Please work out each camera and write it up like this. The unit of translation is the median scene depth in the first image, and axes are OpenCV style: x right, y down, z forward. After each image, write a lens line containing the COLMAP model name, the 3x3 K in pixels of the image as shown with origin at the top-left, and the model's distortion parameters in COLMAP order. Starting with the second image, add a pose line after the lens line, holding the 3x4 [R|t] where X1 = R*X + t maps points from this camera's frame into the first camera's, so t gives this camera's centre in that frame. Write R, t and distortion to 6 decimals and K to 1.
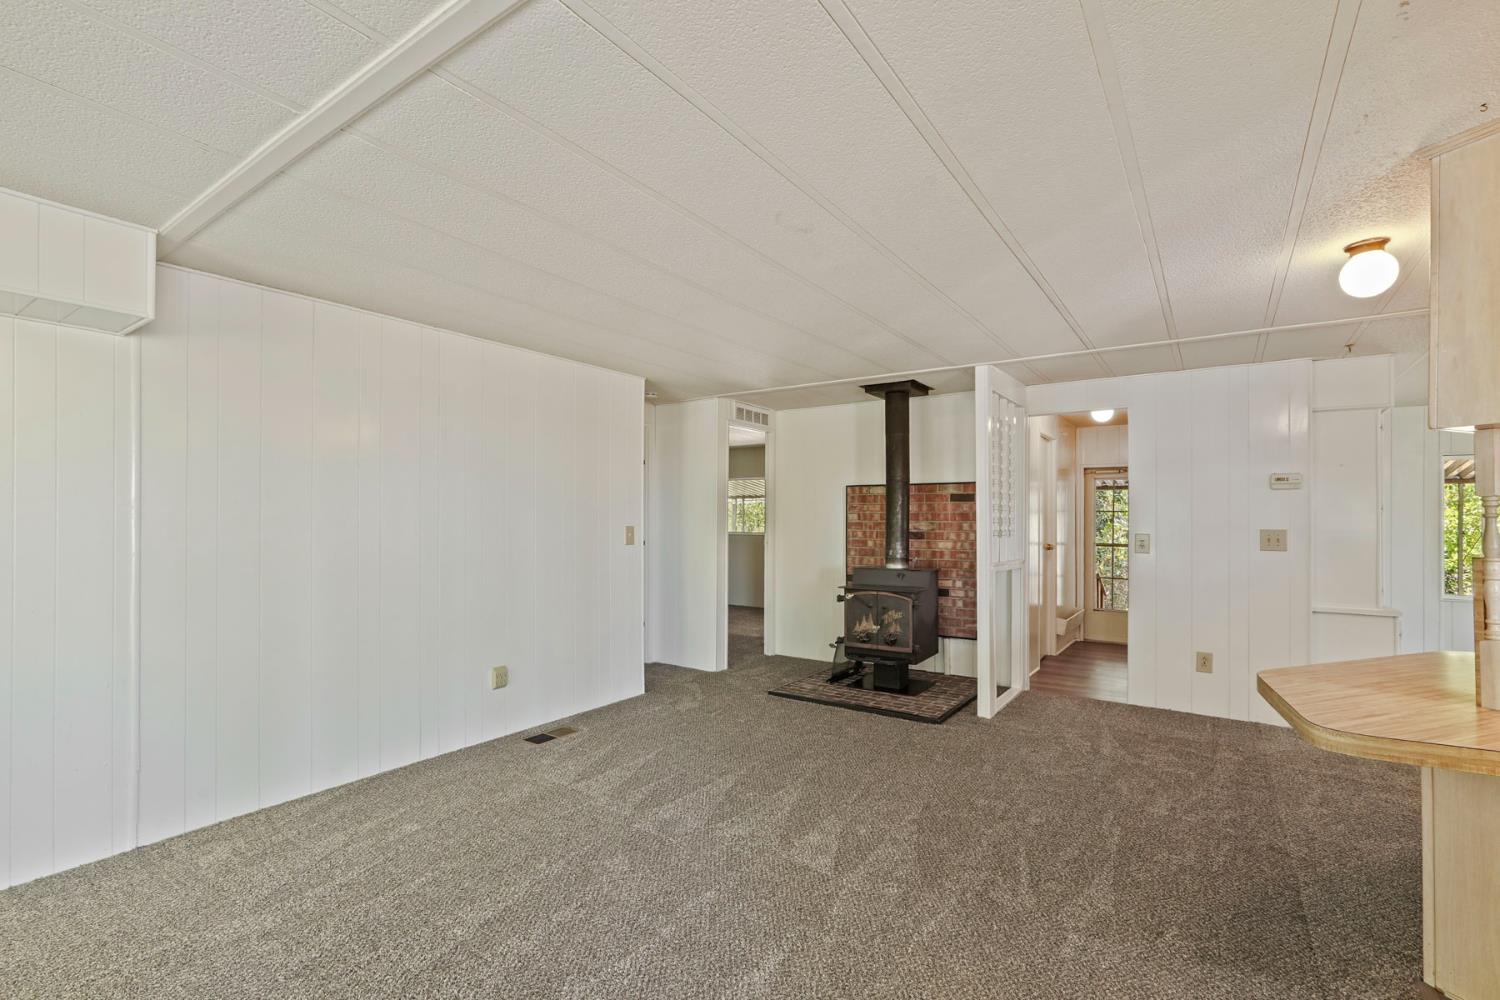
lens RADIAL K [[676.9, 0, 753.1], [0, 676.9, 514.4], [0, 0, 1]] dist [-0.001856, 0.000638]
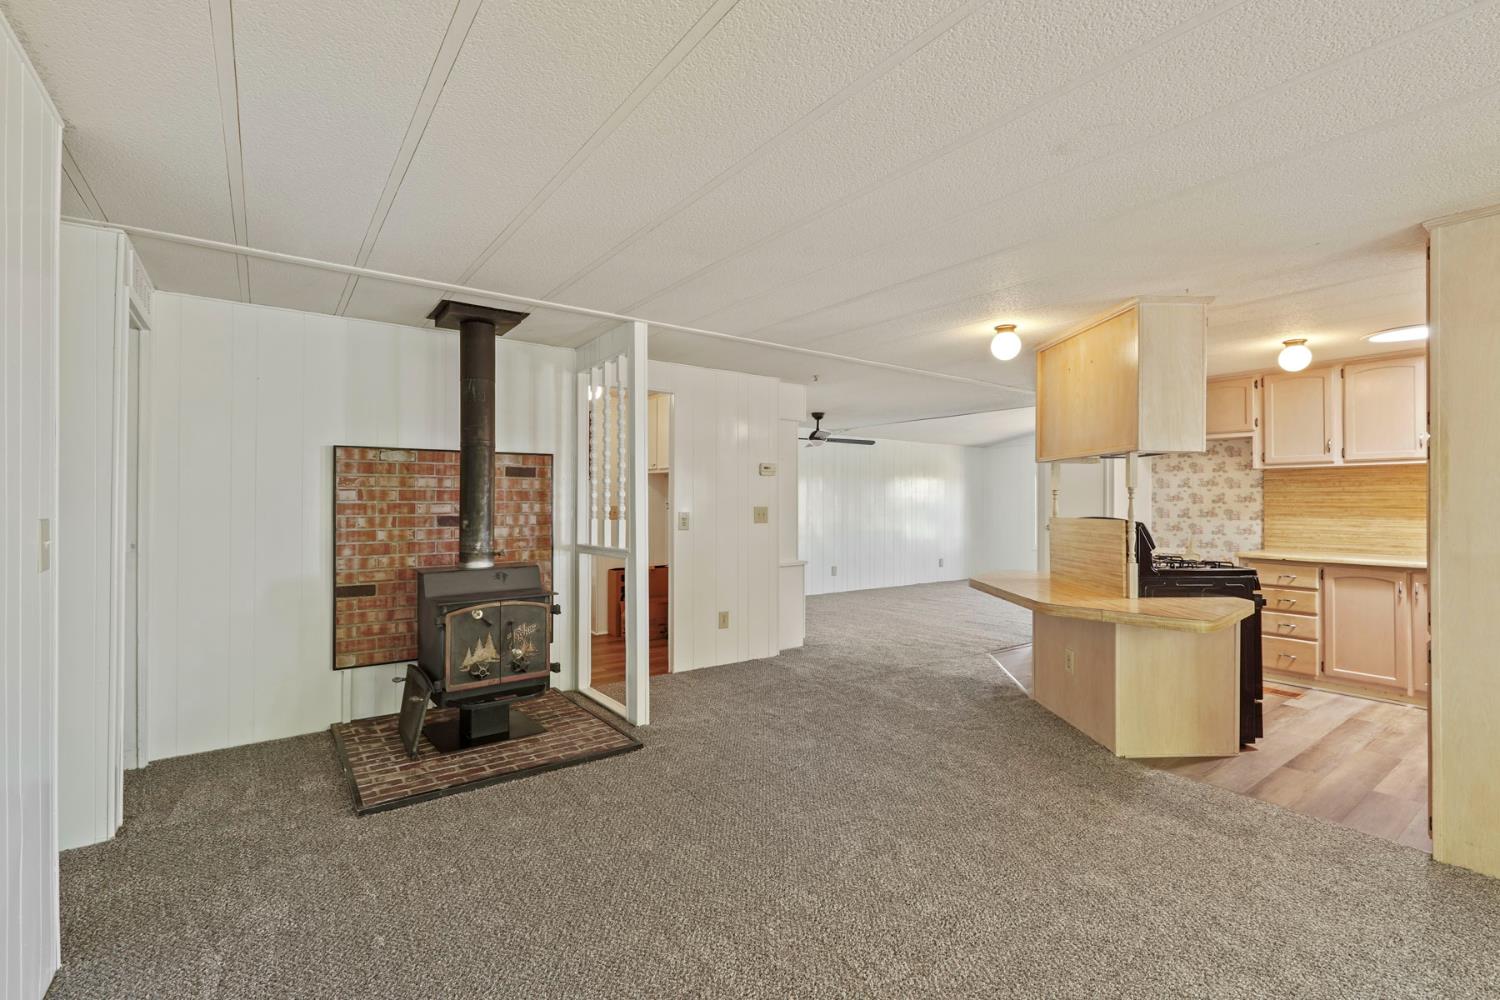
lens RADIAL K [[676.9, 0, 754.0], [0, 676.9, 489.6], [0, 0, 1]] dist [-0.001856, 0.000638]
pose [[0.326347, 0.010239, 0.945195, -0.371258], [-0.006775, 0.999941, -0.008493, 0.001166], [-0.945226, -0.003632, 0.326397, 0.482562]]
